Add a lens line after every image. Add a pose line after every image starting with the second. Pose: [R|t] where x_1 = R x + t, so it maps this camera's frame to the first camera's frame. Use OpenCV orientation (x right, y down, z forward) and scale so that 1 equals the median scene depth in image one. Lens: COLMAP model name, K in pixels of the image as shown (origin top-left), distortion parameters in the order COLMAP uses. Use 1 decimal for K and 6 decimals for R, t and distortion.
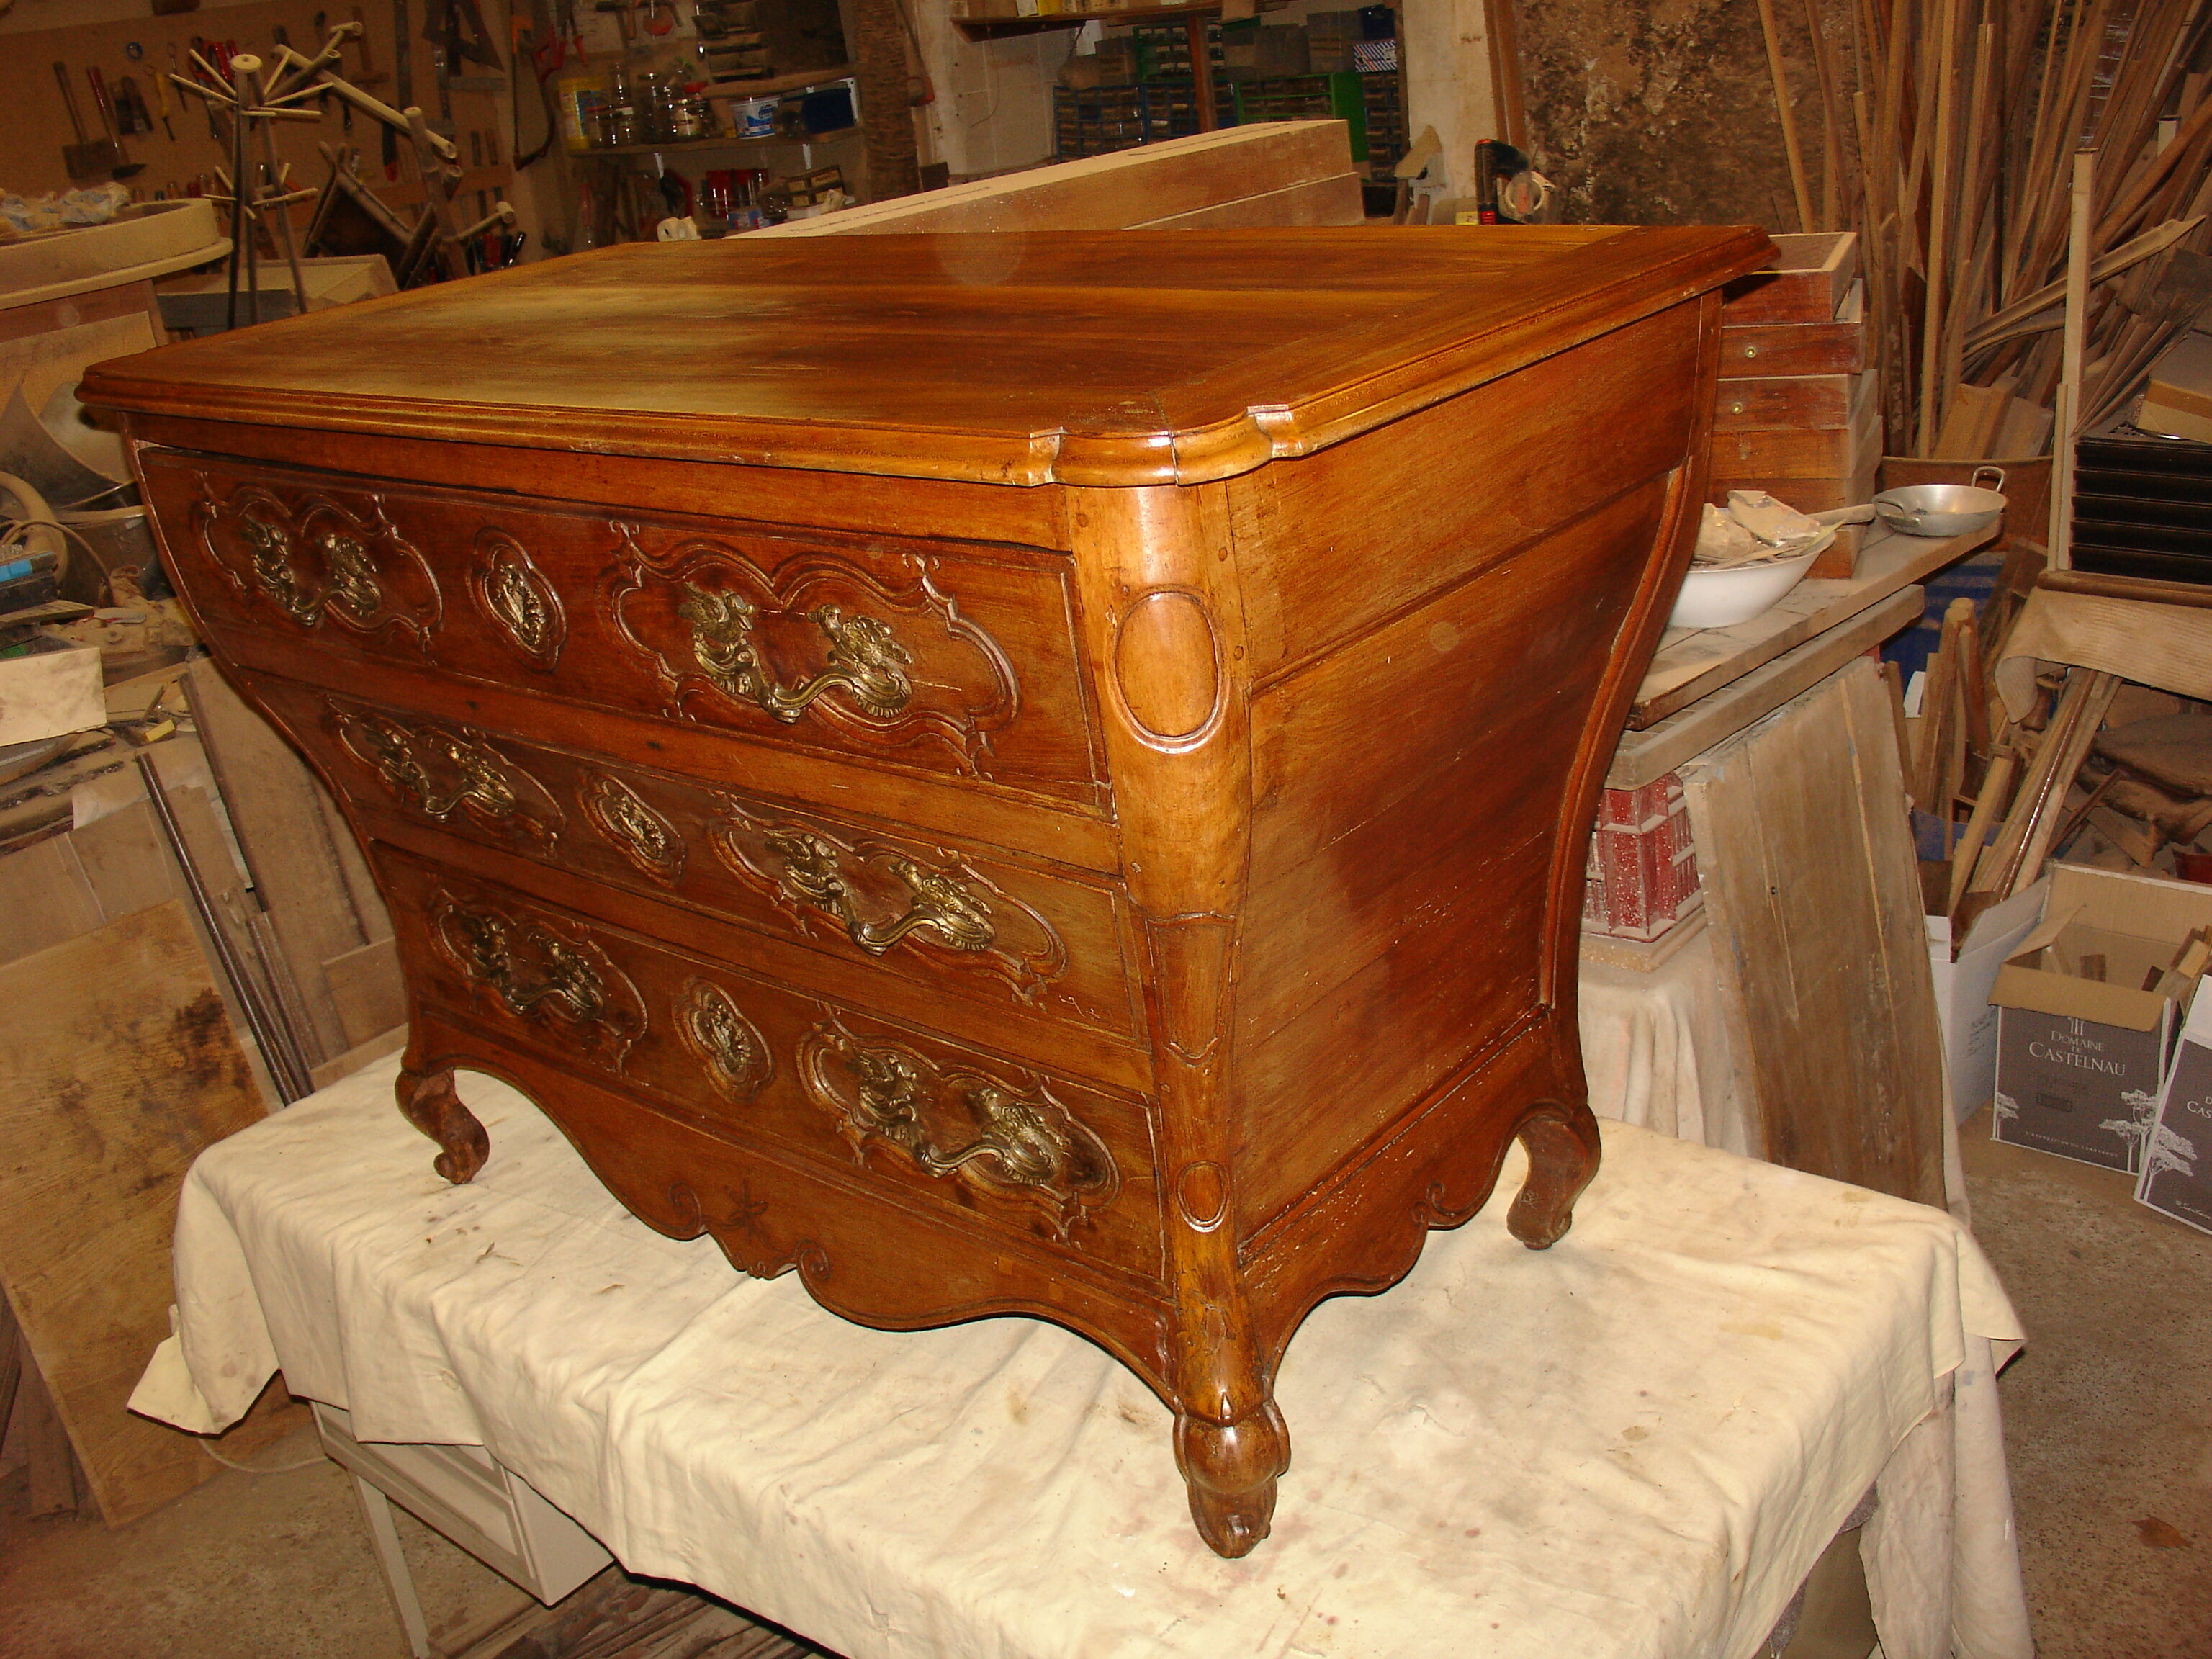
lens RADIAL K [[2183.8, 0, 1086.0], [0, 2183.8, 804.9], [0, 0, 1]] dist [-0.120030, 0.000000]
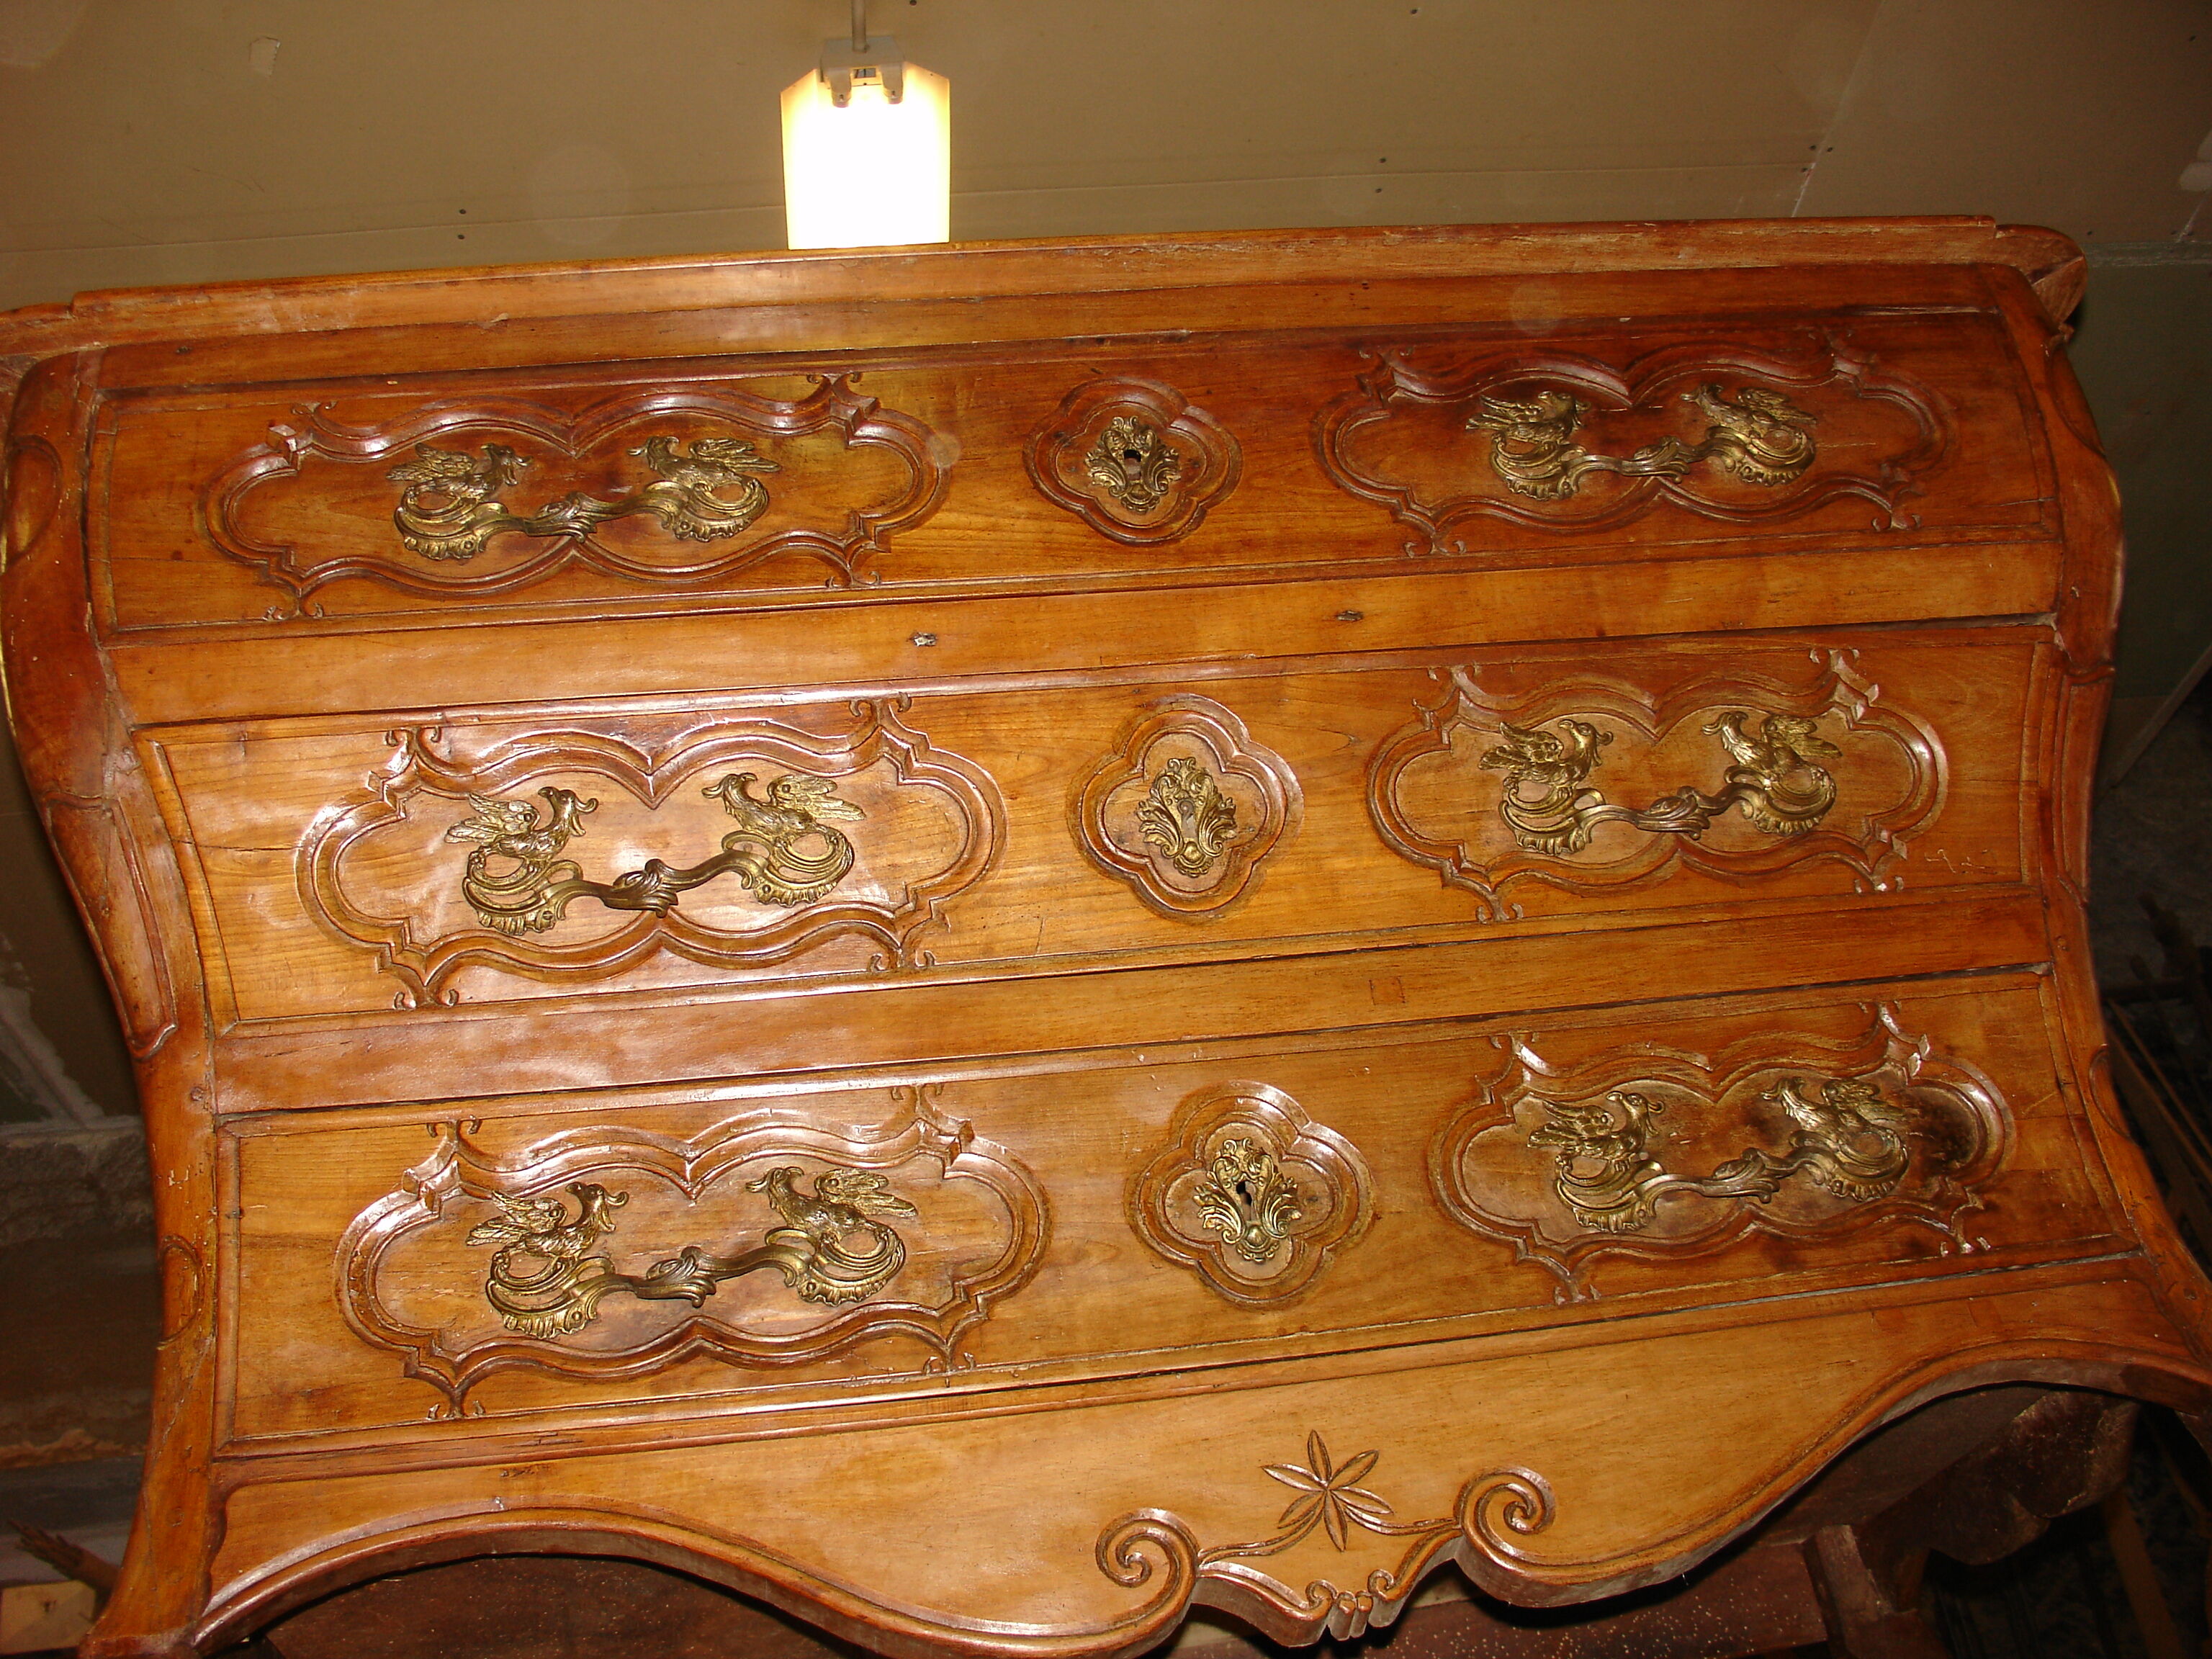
lens RADIAL K [[2183.8, 0, 1081.5], [0, 2183.8, 816.9], [0, 0, 1]] dist [-0.120030, 0.000000]
pose [[0.703155, 0.401990, 0.586495, -0.637346], [0.313016, 0.565614, -0.762956, 0.528802], [-0.638431, 0.720059, 0.271885, 0.834946]]
